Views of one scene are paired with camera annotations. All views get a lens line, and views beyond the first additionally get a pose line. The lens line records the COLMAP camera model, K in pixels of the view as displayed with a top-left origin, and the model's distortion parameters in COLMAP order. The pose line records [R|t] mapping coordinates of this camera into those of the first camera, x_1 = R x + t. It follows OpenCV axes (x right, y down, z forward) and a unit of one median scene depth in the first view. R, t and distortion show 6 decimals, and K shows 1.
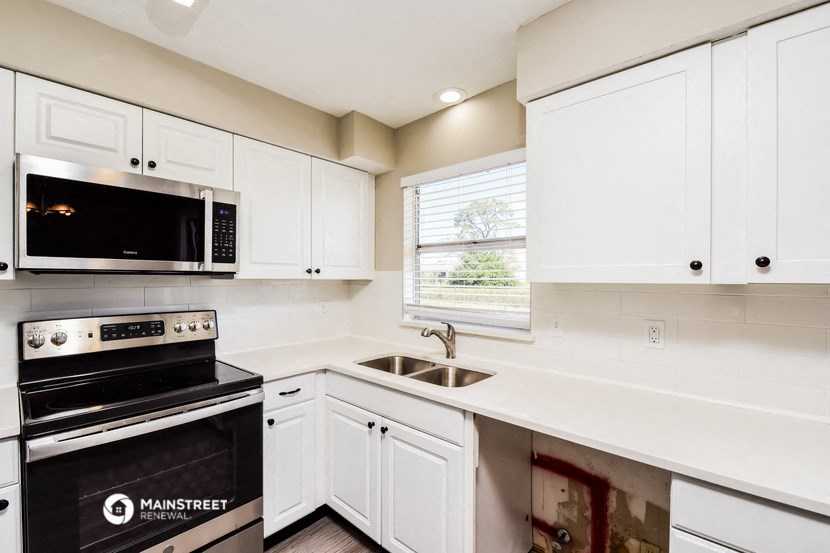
lens RADIAL K [[355.5, 0, 409.0], [0, 355.5, 277.1], [0, 0, 1]] dist [0.000133, -0.000045]
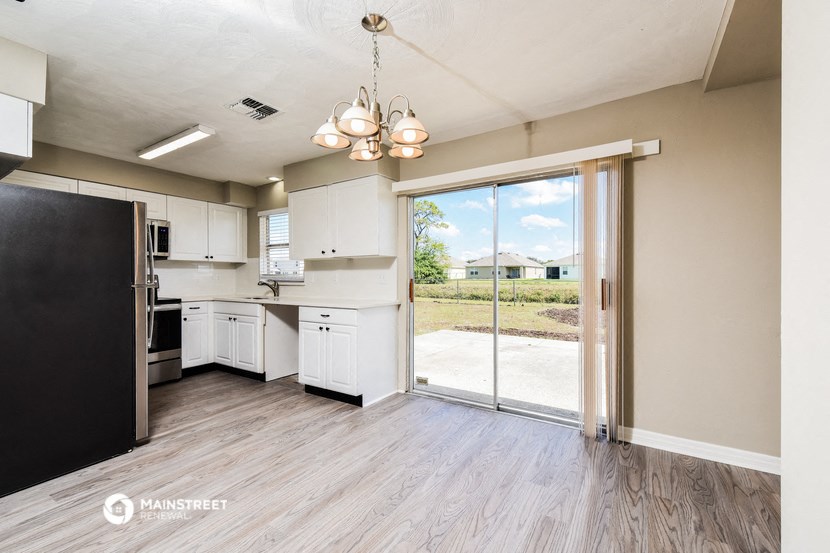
lens RADIAL K [[355.5, 0, 420.6], [0, 355.5, 277.2], [0, 0, 1]] dist [0.000133, -0.000045]
pose [[0.985231, -0.001214, 0.171227, 0.596064], [0.000132, 0.999980, 0.006328, 0.088089], [-0.171231, -0.006212, 0.985211, -1.270457]]
